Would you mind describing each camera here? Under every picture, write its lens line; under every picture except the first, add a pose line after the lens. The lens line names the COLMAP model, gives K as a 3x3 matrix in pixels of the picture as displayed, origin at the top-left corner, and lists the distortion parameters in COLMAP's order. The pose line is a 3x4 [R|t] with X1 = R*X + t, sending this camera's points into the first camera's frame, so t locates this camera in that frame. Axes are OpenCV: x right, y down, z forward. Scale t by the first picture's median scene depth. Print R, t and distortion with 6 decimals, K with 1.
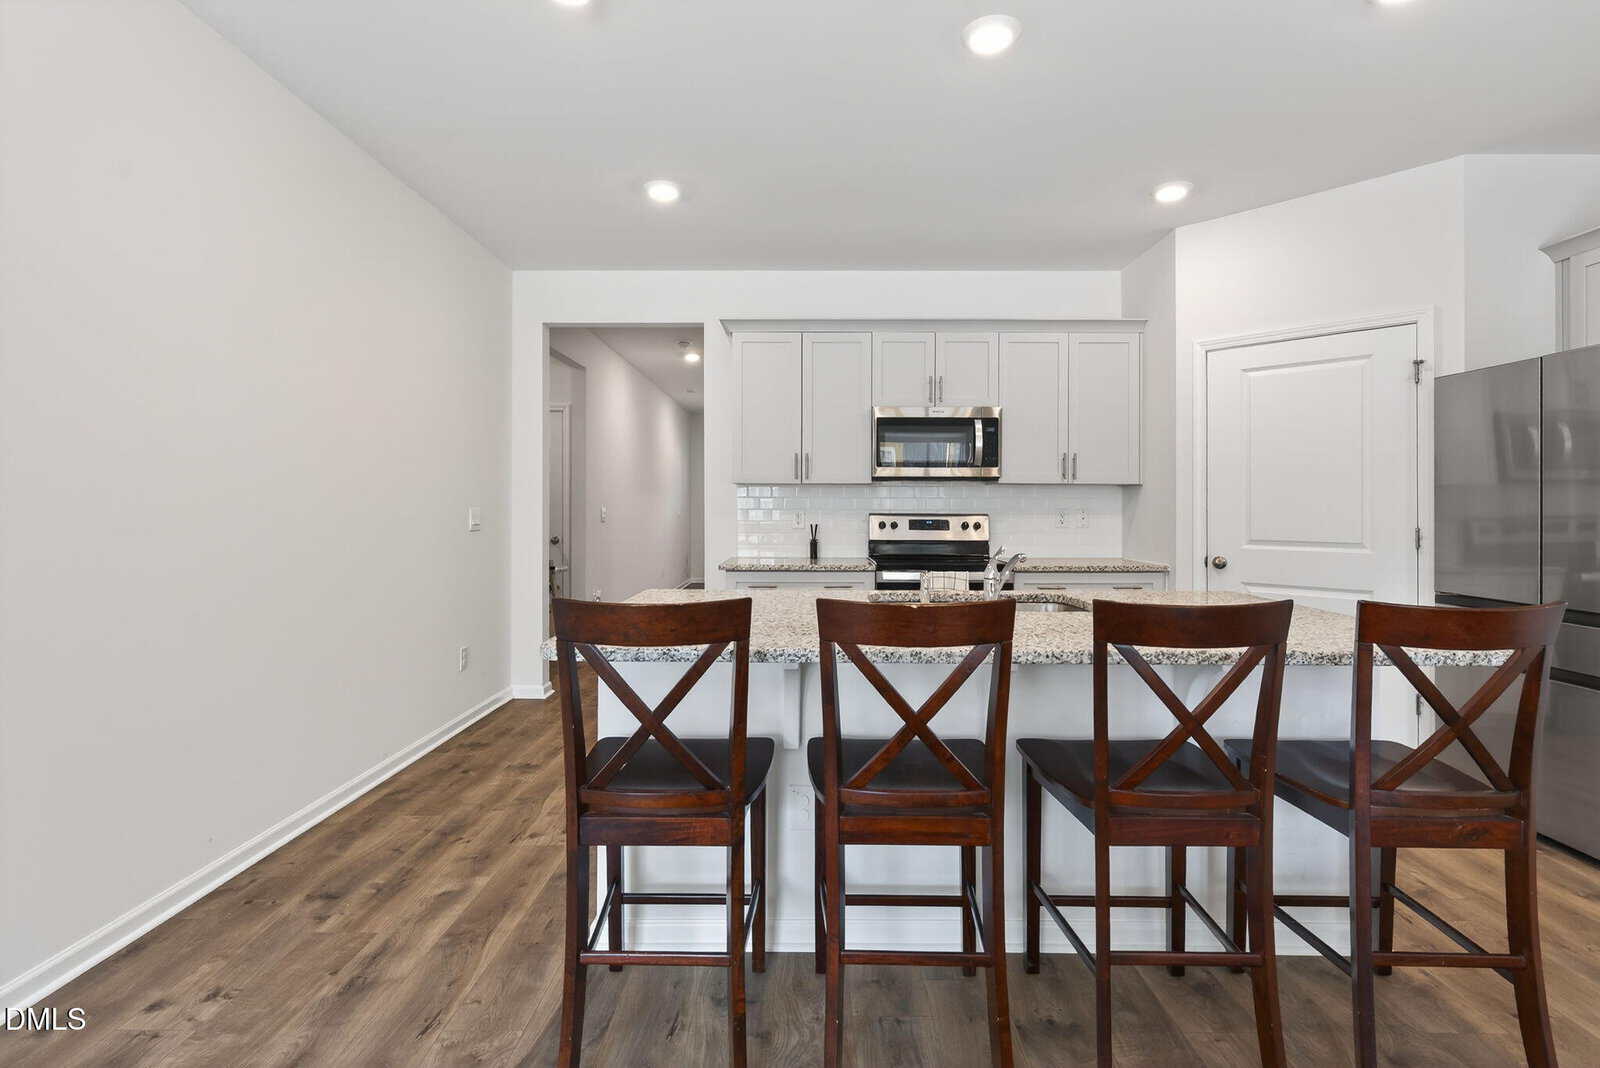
lens RADIAL K [[733.6, 0, 808.7], [0, 733.6, 505.2], [0, 0, 1]] dist [0.000579, -0.000413]
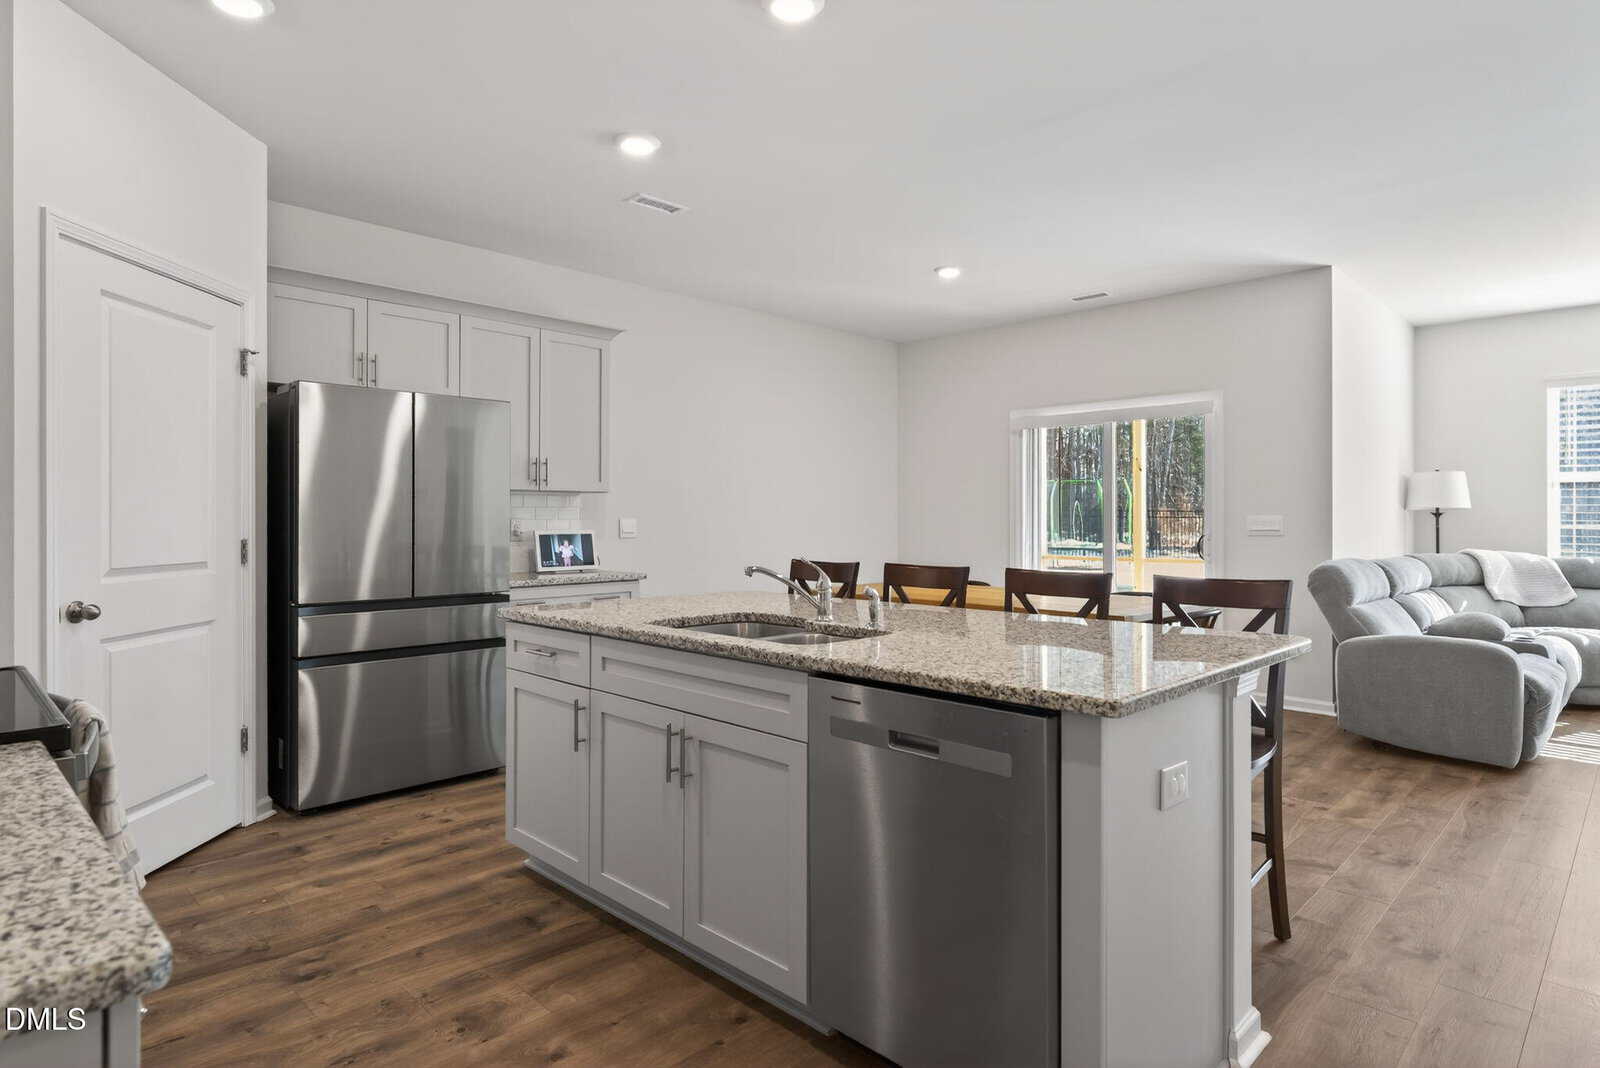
lens RADIAL K [[865.3, 0, 801.6], [0, 865.3, 521.5], [0, 0, 1]] dist [0.001926, -0.000556]
pose [[-0.706267, -0.003672, 0.707936, -0.294122], [-0.004094, 0.999991, 0.001103, 0.003813], [-0.707934, -0.002119, -0.706276, 0.973069]]
